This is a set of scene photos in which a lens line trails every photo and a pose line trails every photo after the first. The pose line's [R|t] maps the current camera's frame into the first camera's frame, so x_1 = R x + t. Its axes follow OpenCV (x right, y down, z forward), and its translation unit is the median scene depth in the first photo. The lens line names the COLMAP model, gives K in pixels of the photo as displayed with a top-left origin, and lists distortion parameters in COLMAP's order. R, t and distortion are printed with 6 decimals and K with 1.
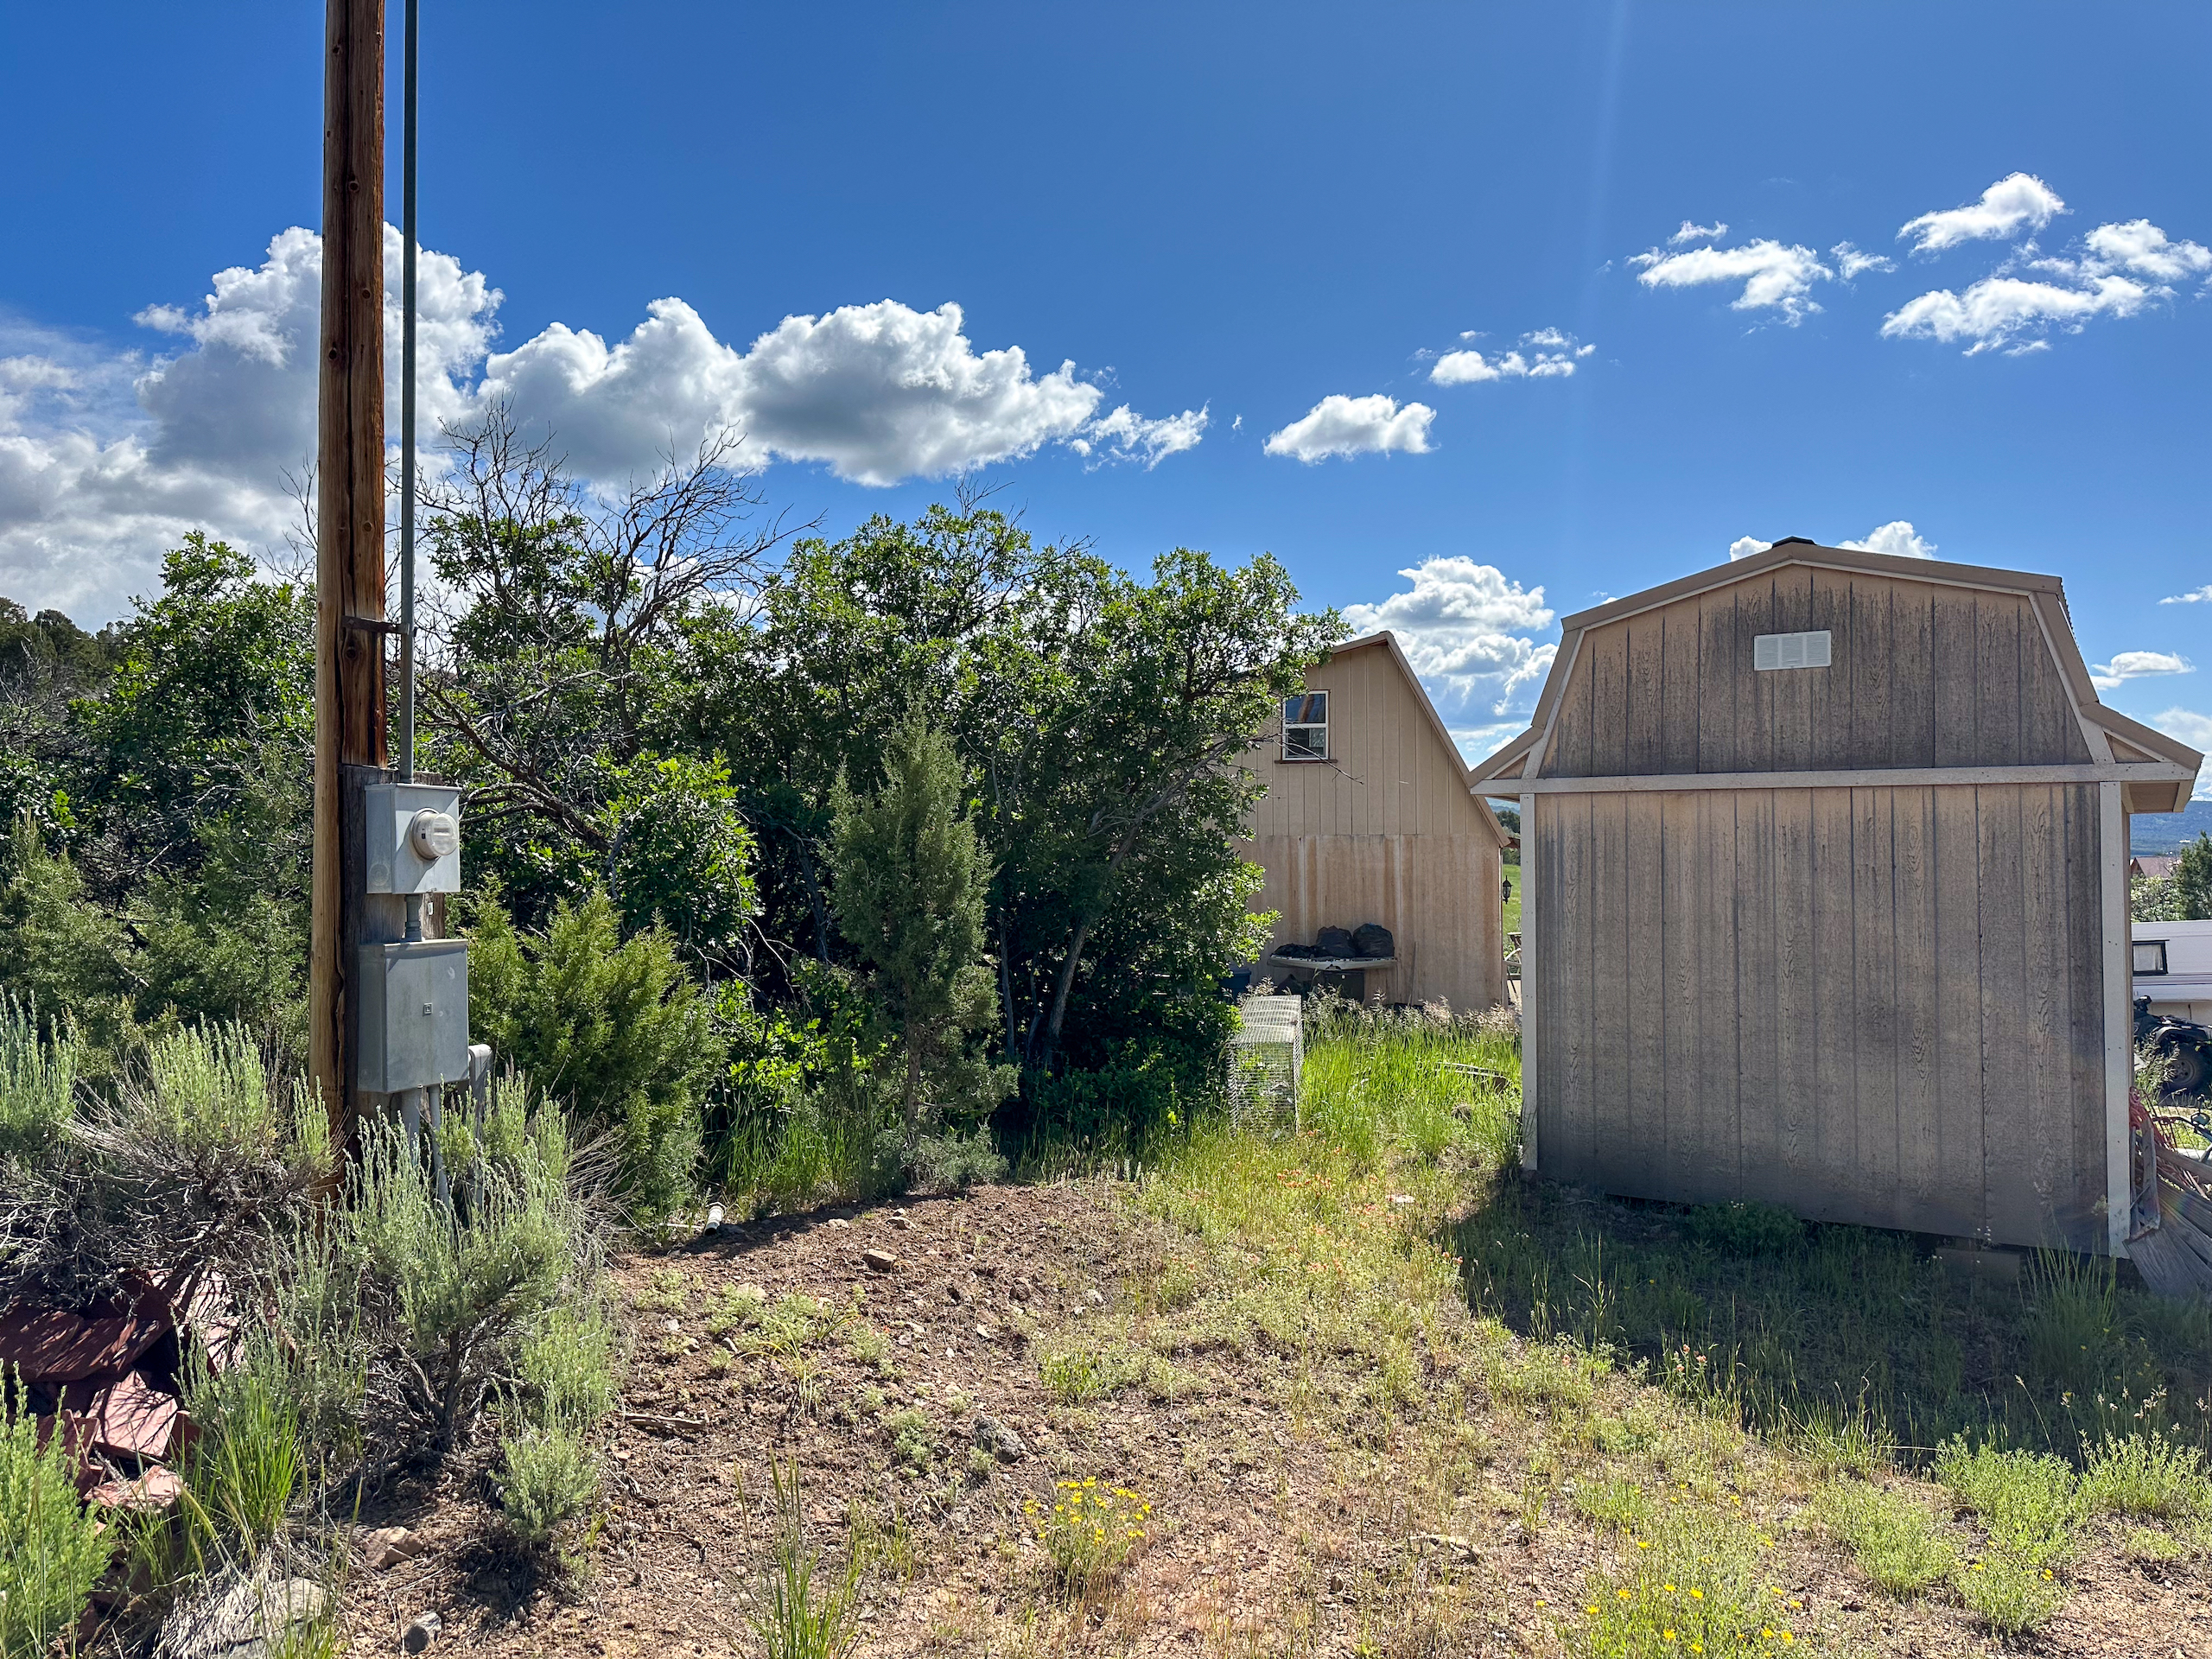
lens RADIAL K [[1551.1, 0, 1106.0], [0, 1551.1, 829.5], [0, 0, 1]] dist [-0.031278, -0.002546]
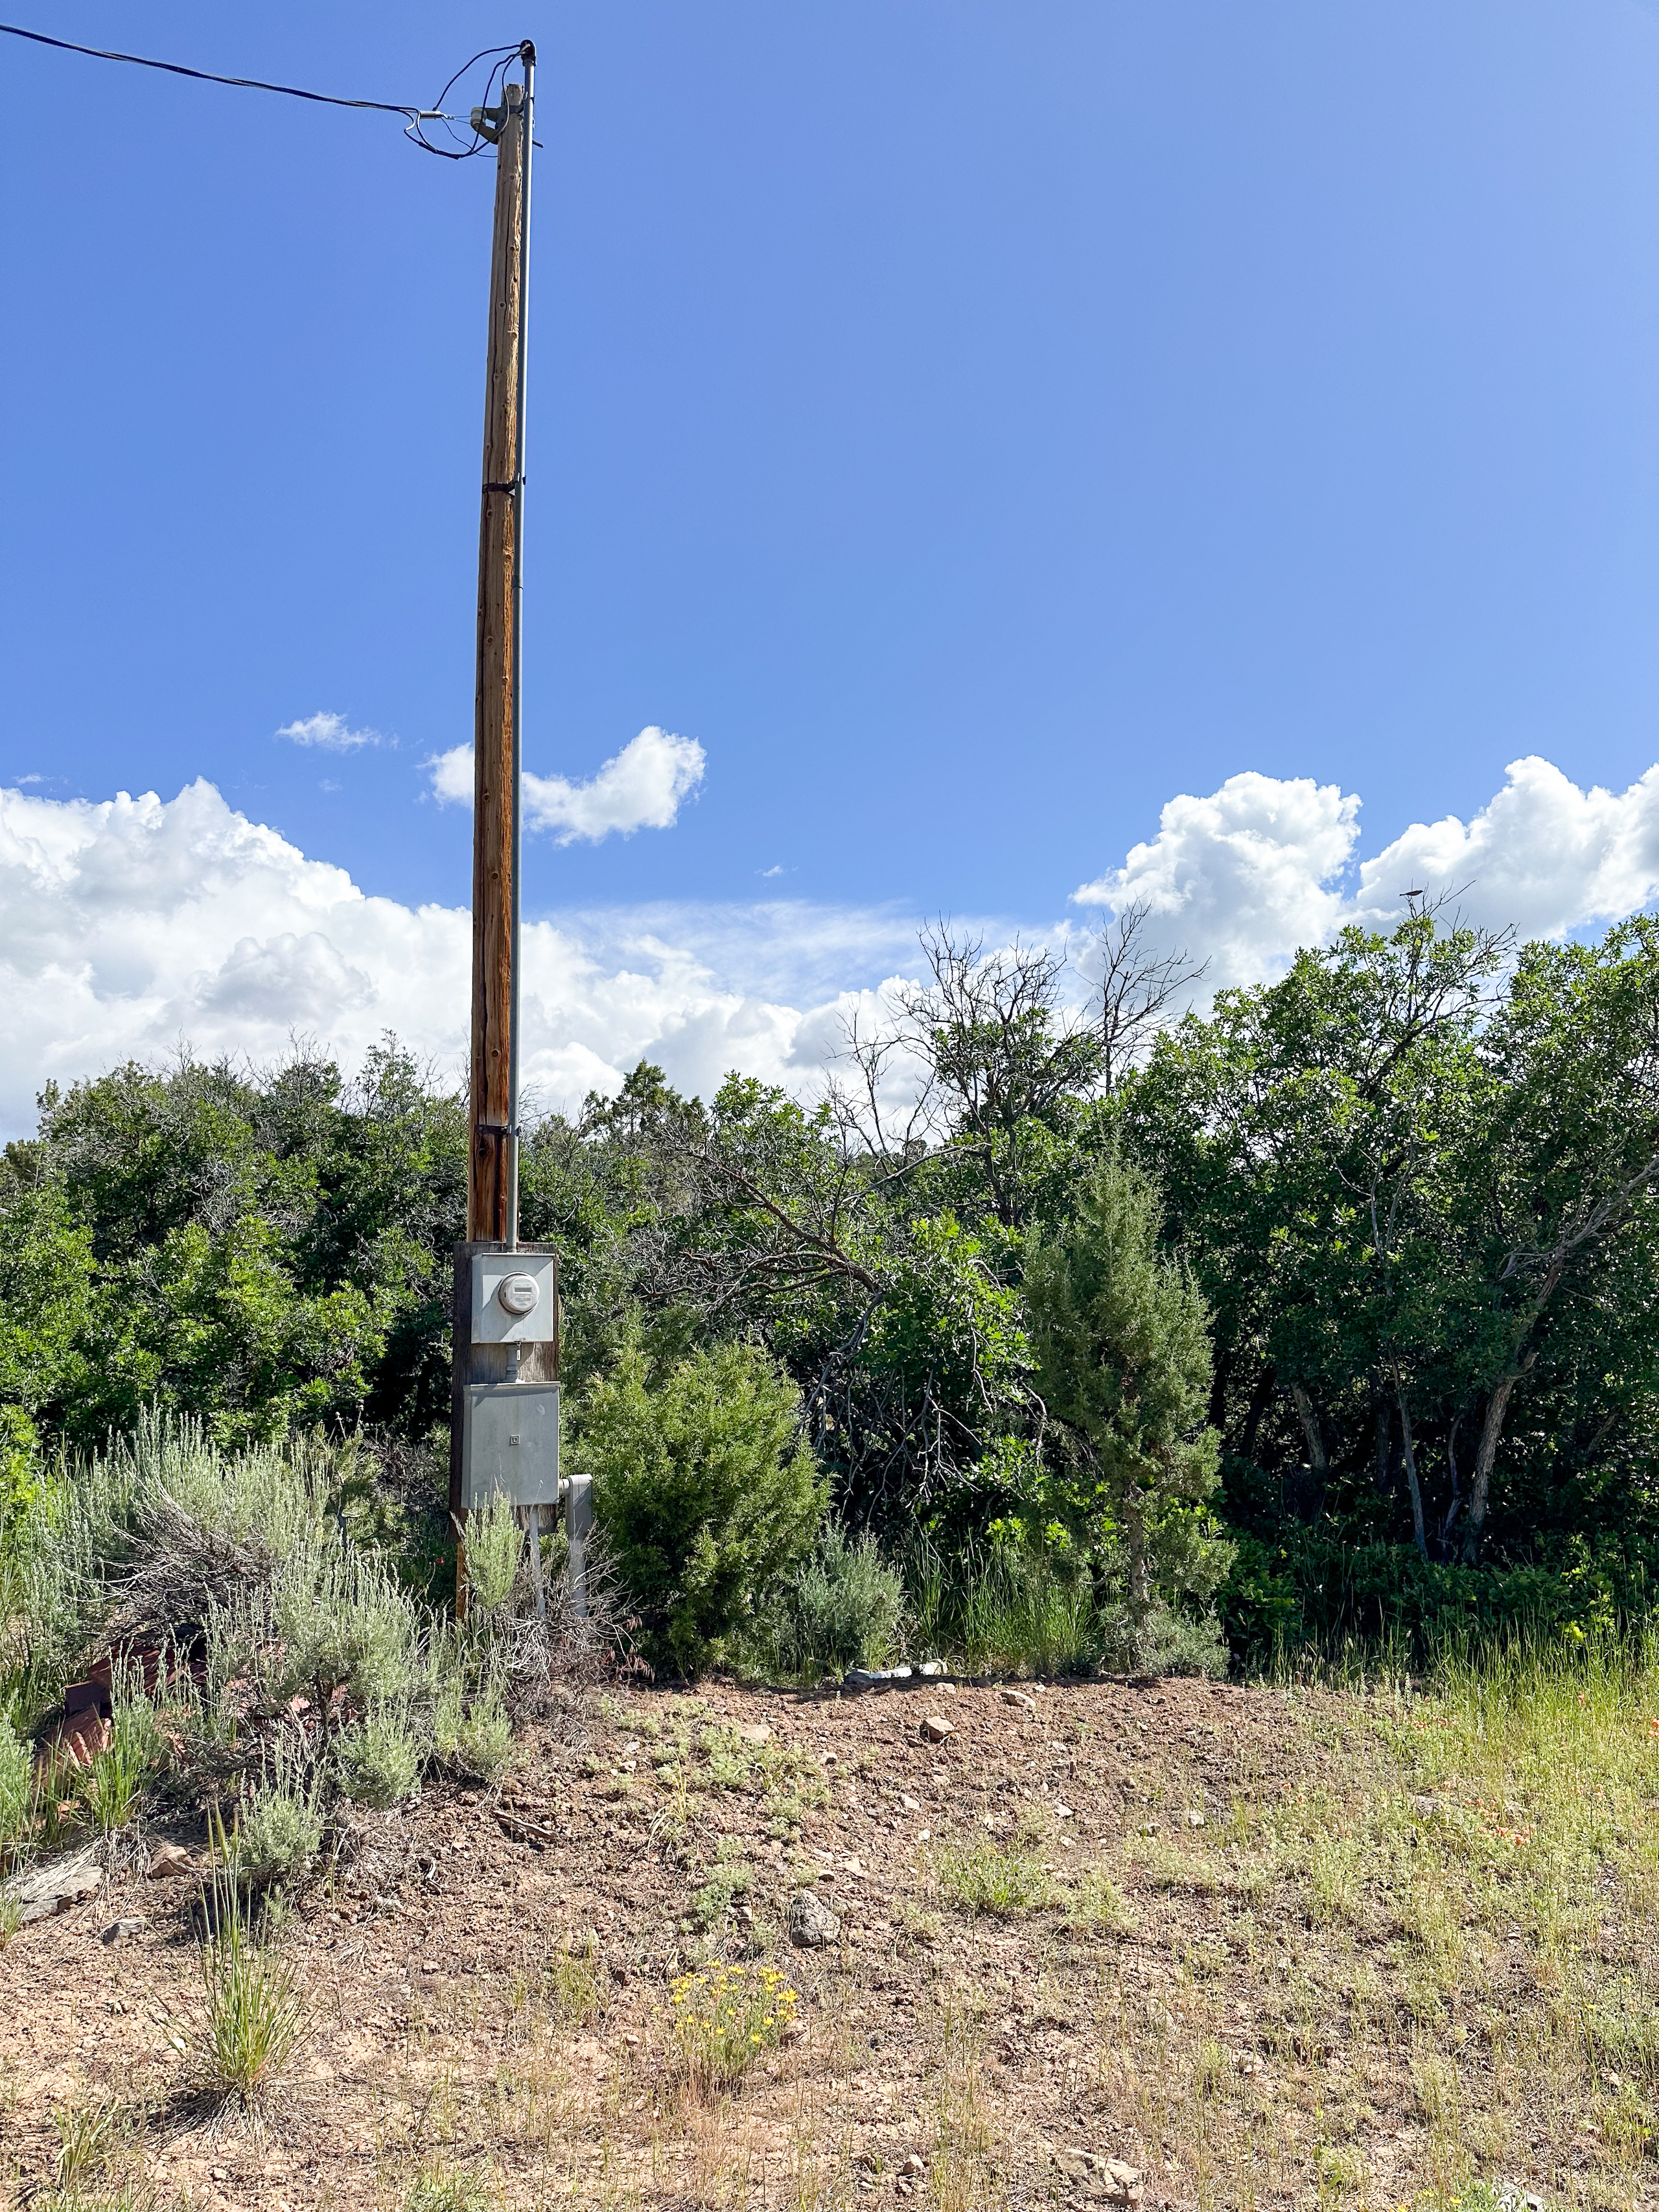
lens RADIAL K [[1544.7, 0, 829.5], [0, 1544.7, 1106.0], [0, 0, 1]] dist [0.016015, 0.001431]
pose [[0.715445, -0.130272, -0.686417, 0.589170], [0.033597, 0.987741, -0.152442, 0.050590], [0.697861, 0.086002, 0.711051, 0.286272]]
